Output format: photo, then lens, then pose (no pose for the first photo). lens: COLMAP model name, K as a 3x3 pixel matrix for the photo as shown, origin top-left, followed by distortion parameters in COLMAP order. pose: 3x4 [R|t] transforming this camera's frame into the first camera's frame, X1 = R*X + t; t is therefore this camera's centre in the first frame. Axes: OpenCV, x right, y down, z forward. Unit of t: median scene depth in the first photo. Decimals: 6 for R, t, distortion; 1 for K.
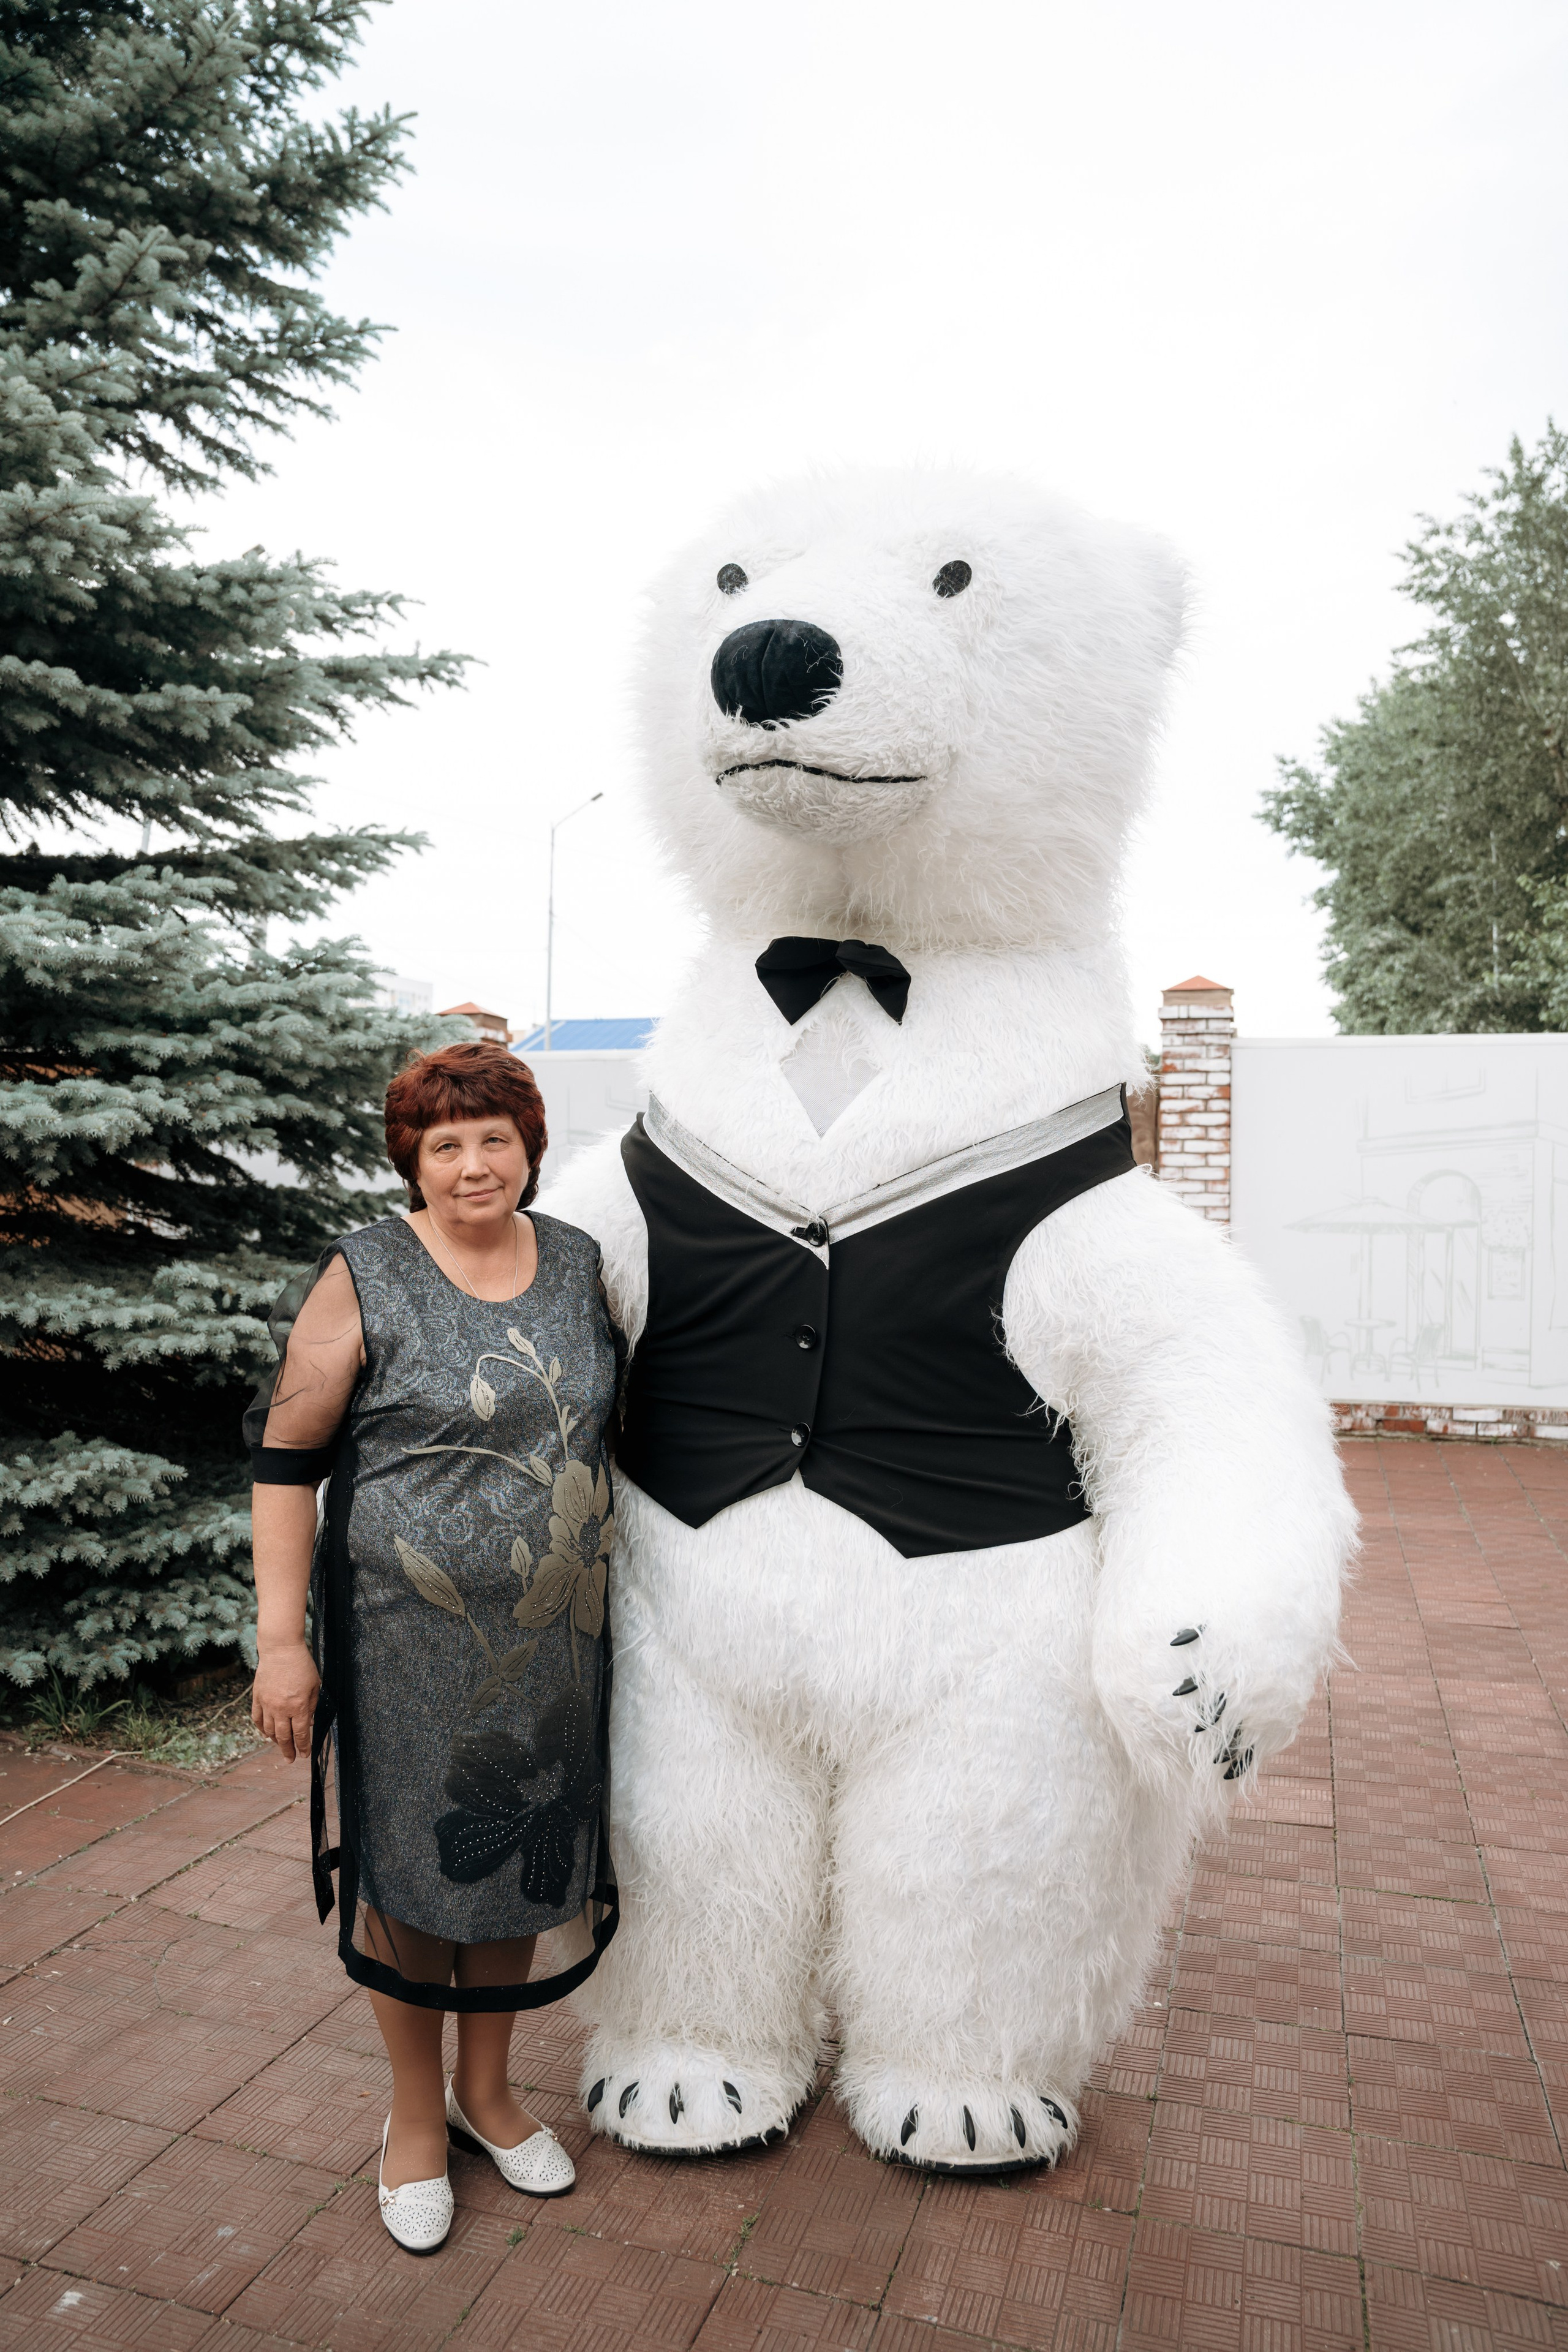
lens RADIAL K [[1601.5, 0, 782.6], [0, 1601.5, 1185.3], [0, 0, 1]] dist [-0.114787, 0.090793]
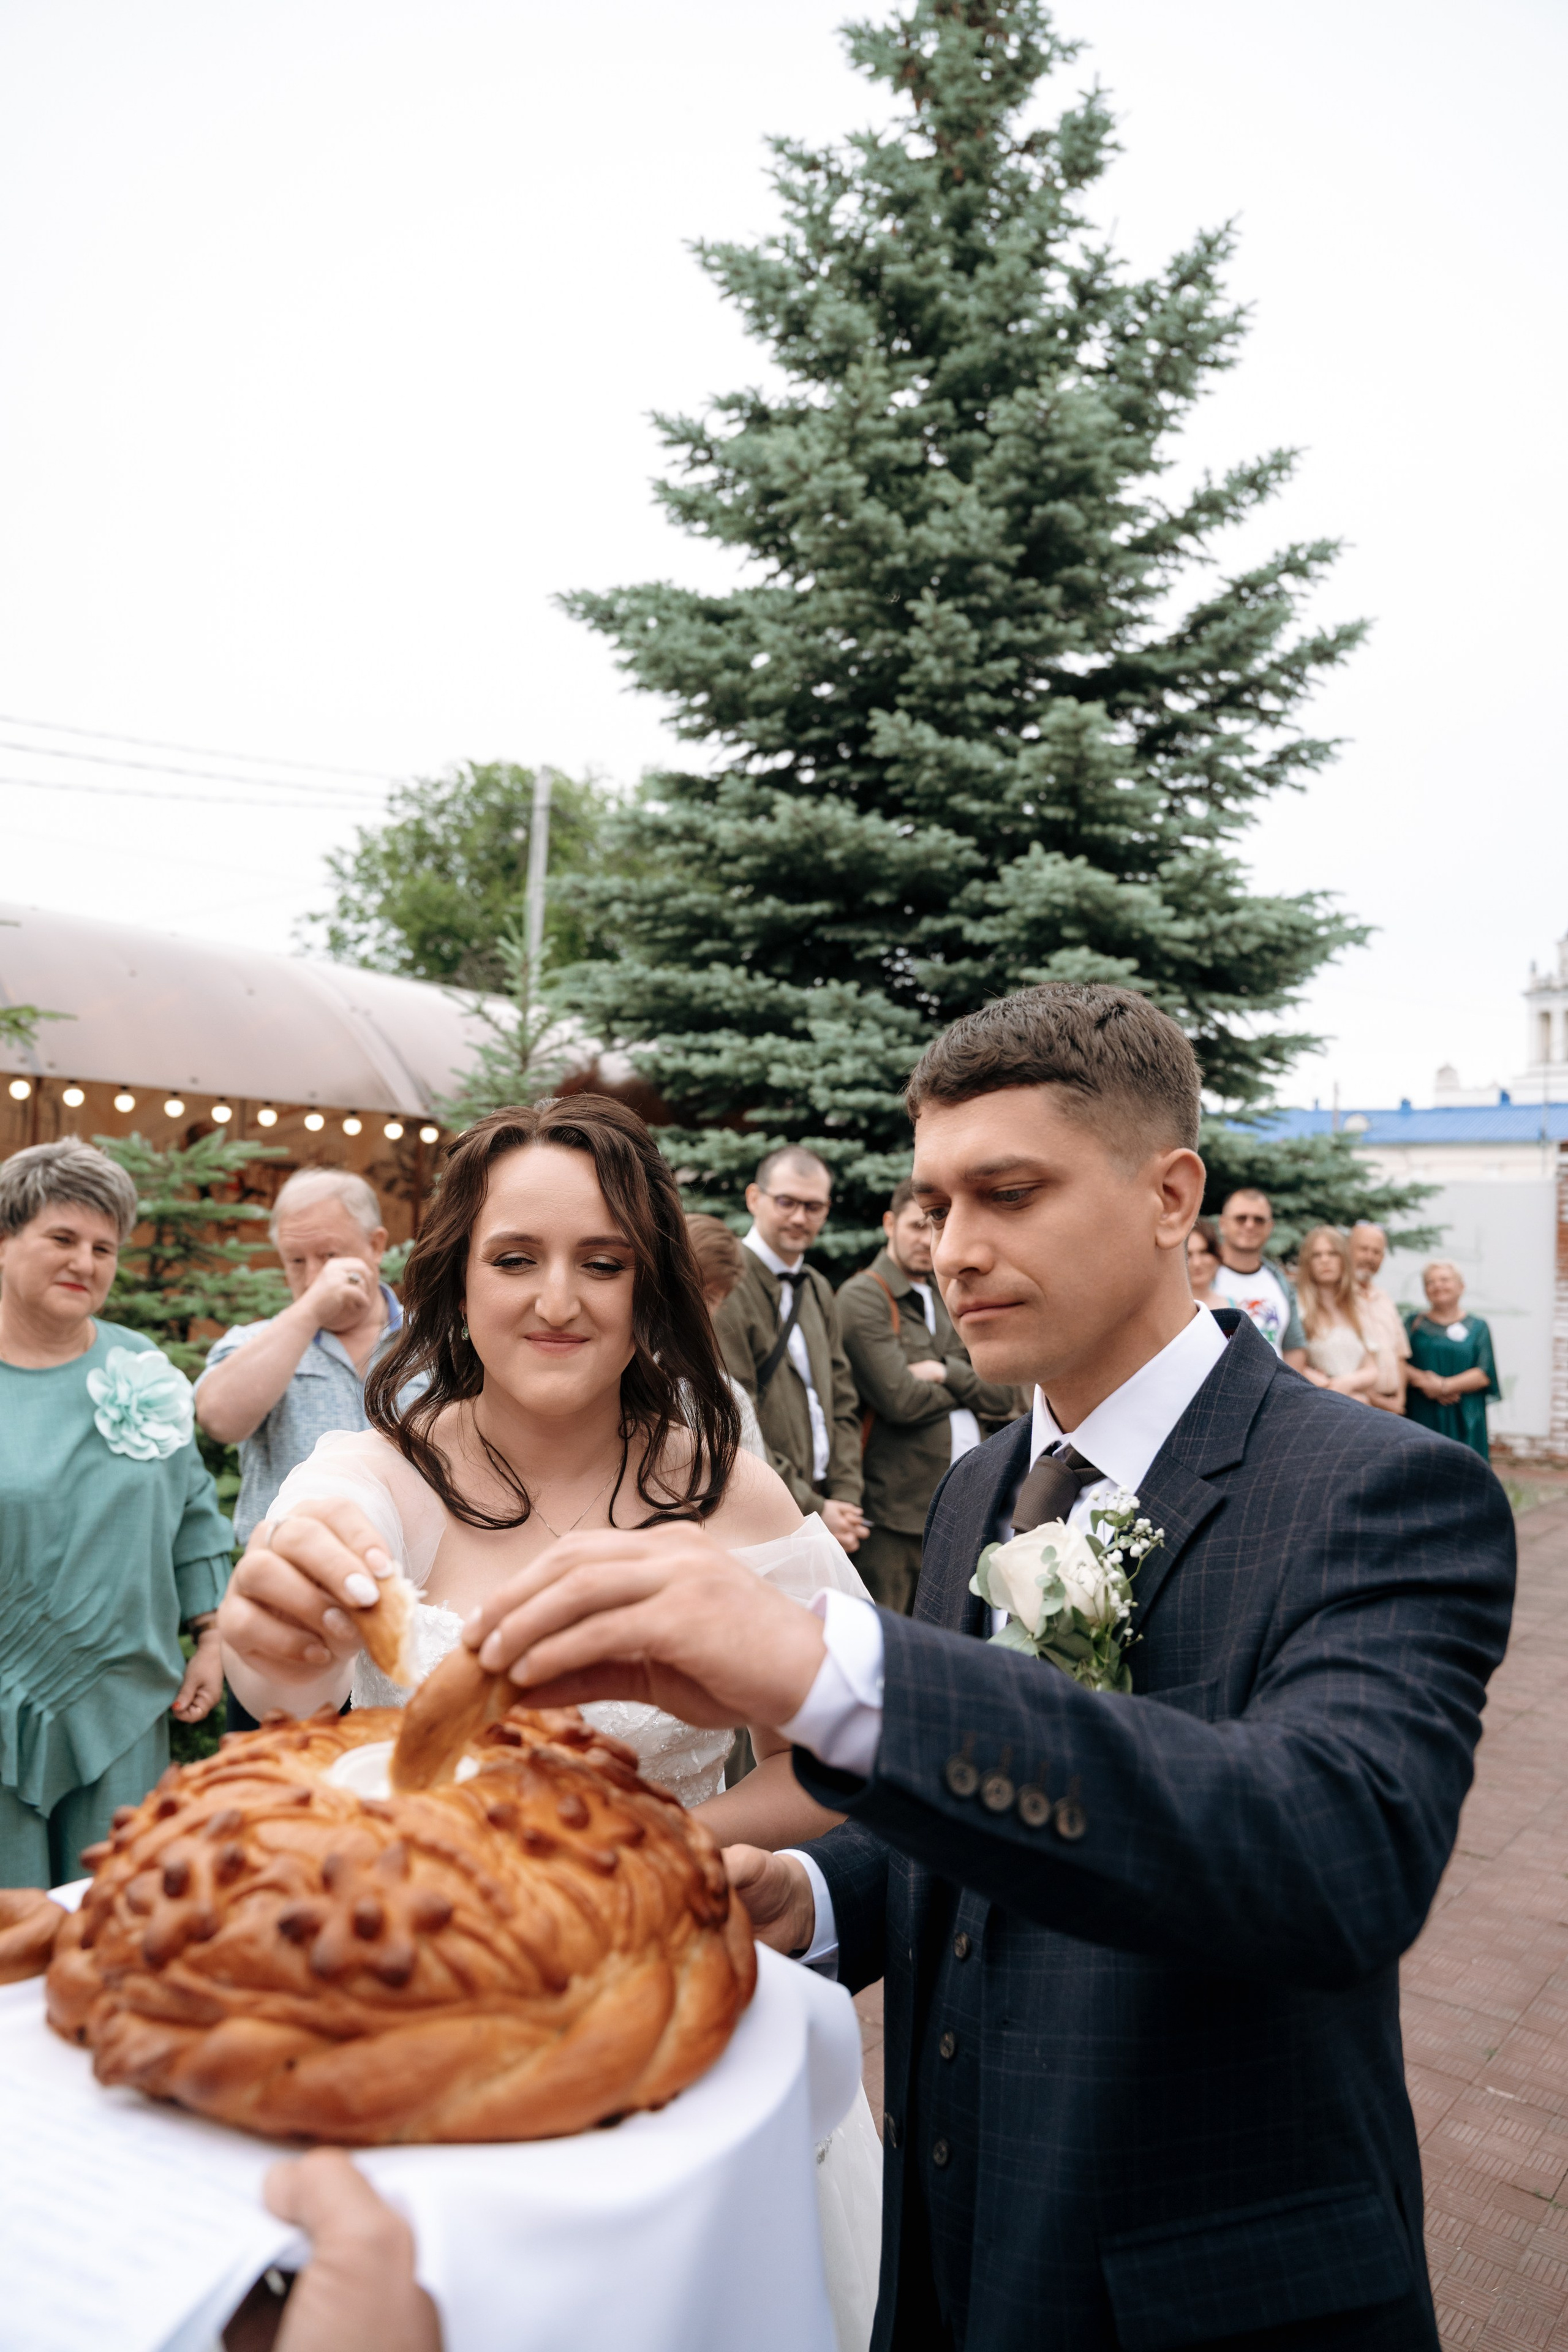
lens RADIAL K [[1590.2, 0, 791.5], [0, 1590.2, 1159.7], [0, 0, 1]] dist [-0.062226, 0.005453]
pose [[0.932223, 0.016904, -0.361489, -0.211250], [-0.041109, 0.997389, -0.059373, -0.005665], [0.359542, 0.070210, 0.930484, -0.710430]]
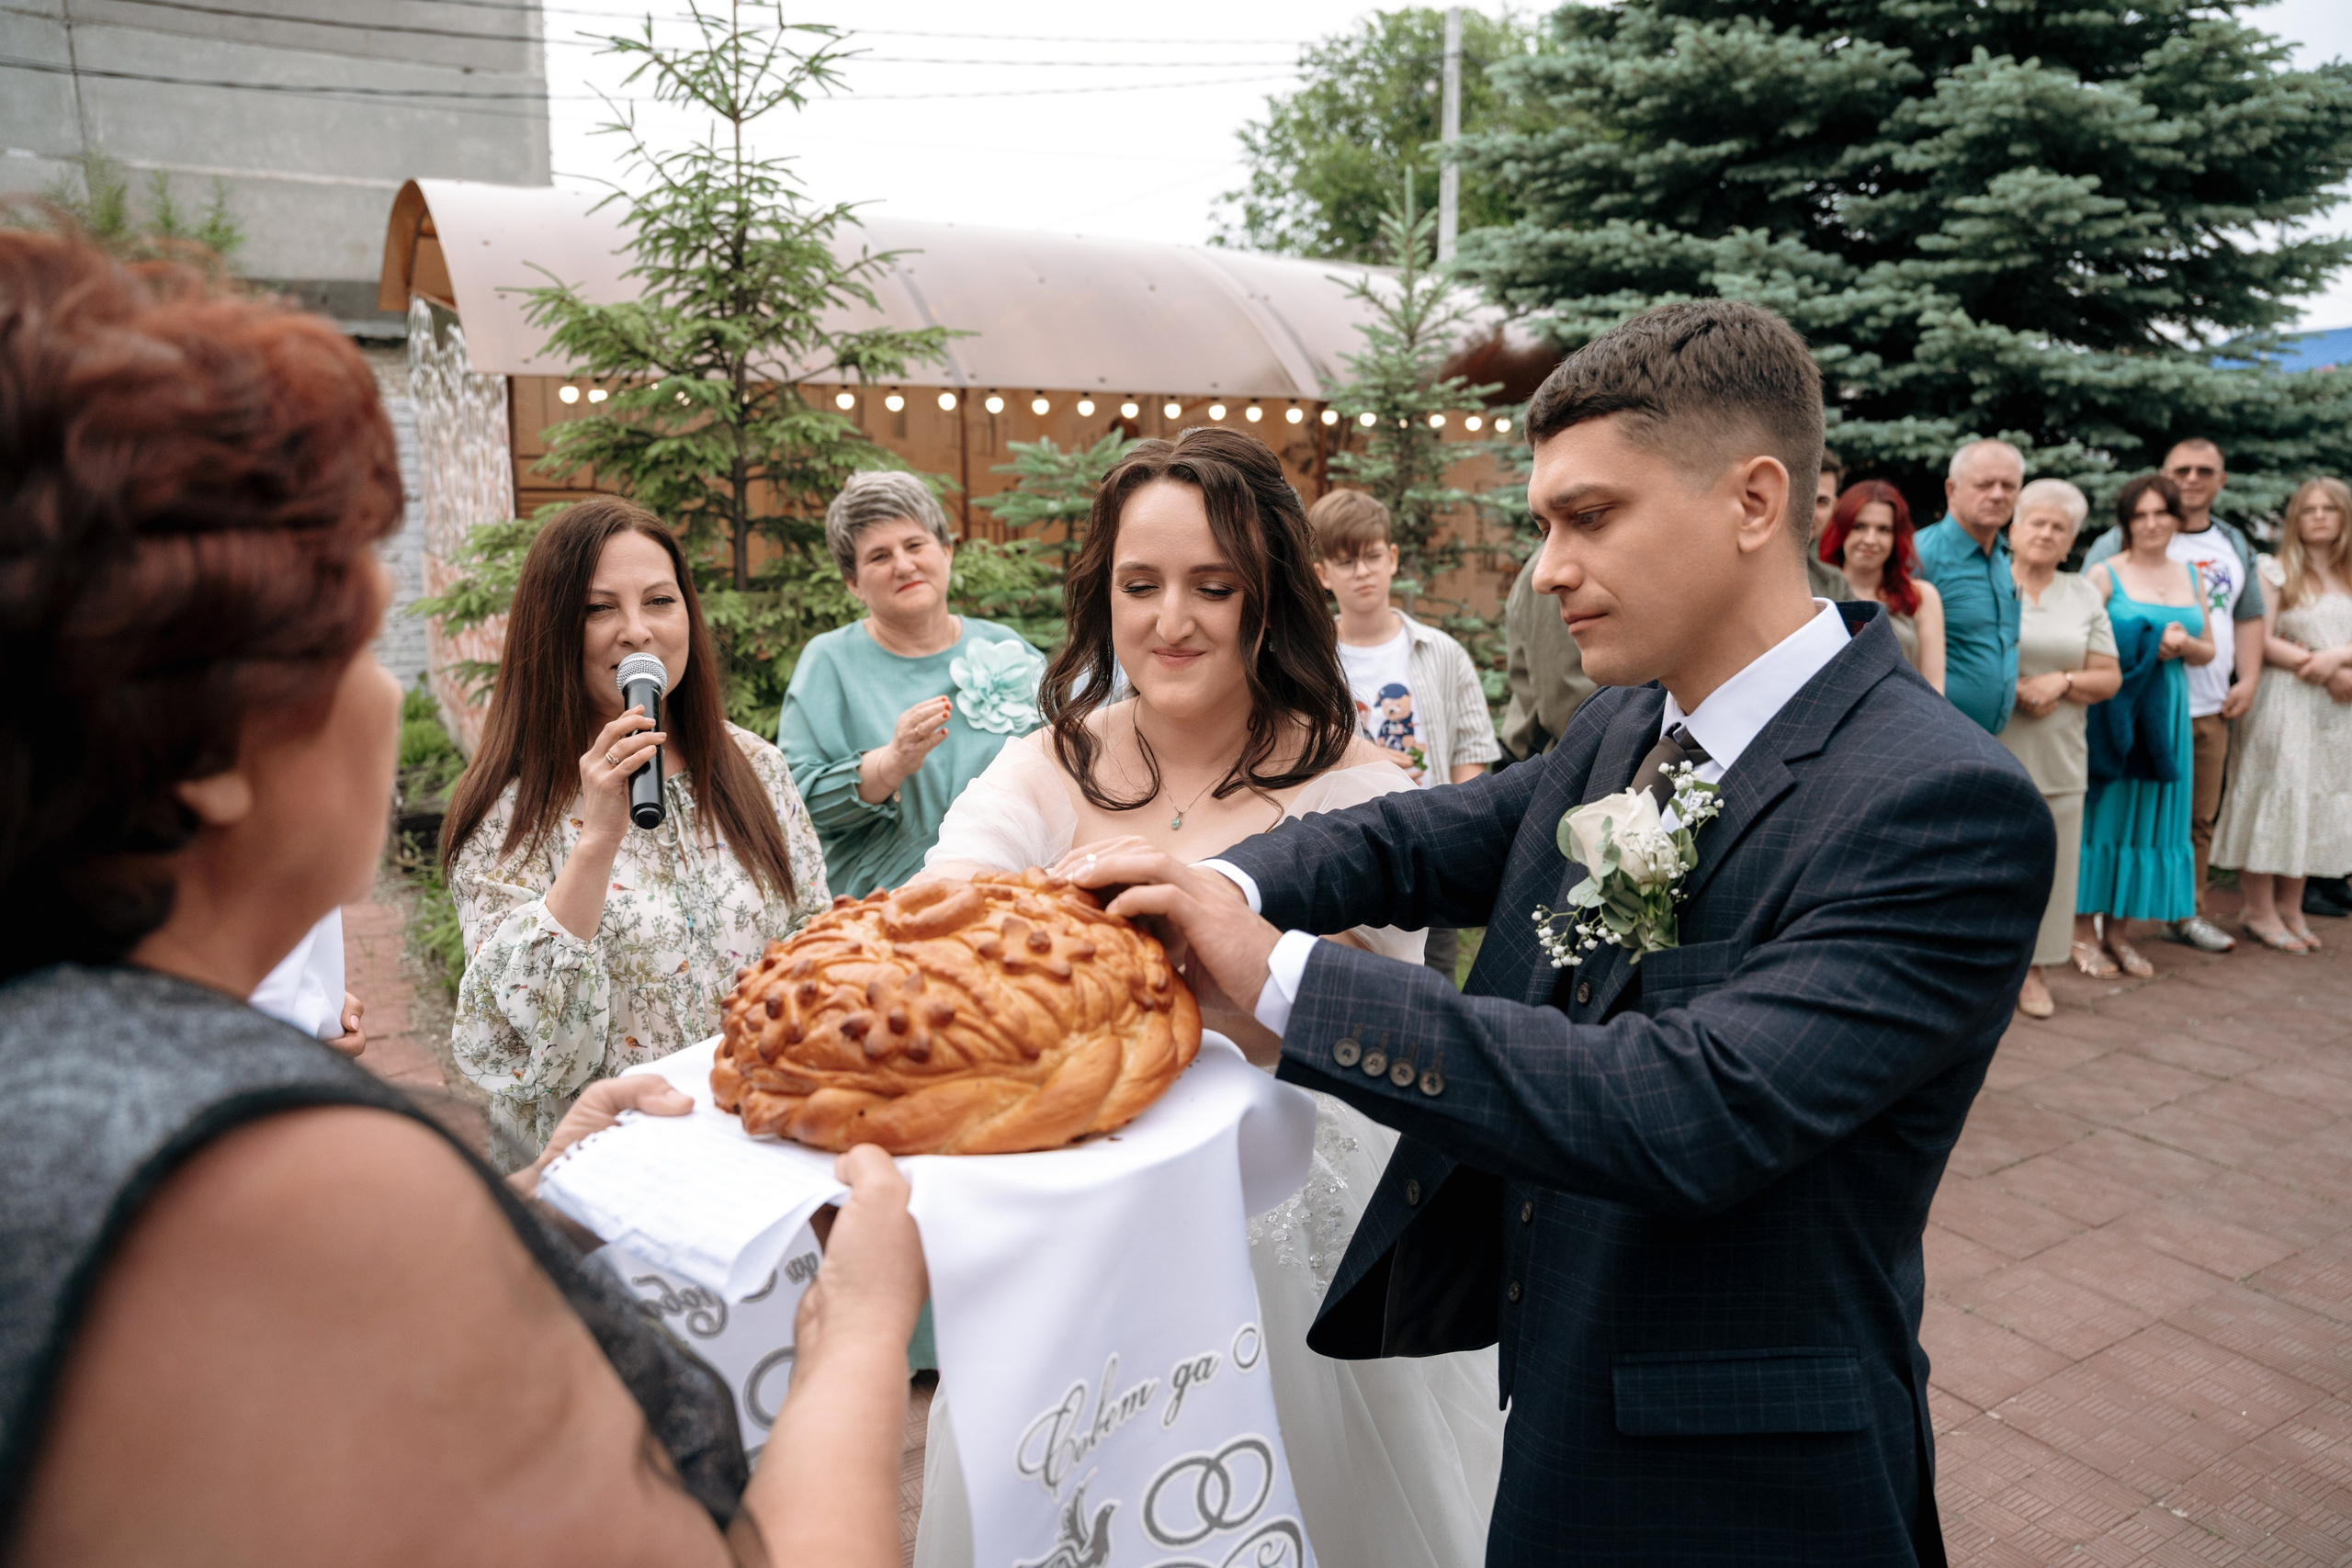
lens RADIAL K [[1598.2, 0, 1176.0], [0, 1598.2, 784.0], [0, 0, 1]] dist [-0.111797, 0.084597]
pose [[0.757206, 0.112055, -0.643492, -0.161546], [-0.002549, 0.985674, 0.168642, -0.012766], [0.653171, -0.126057, 0.746644, -0.722864]]
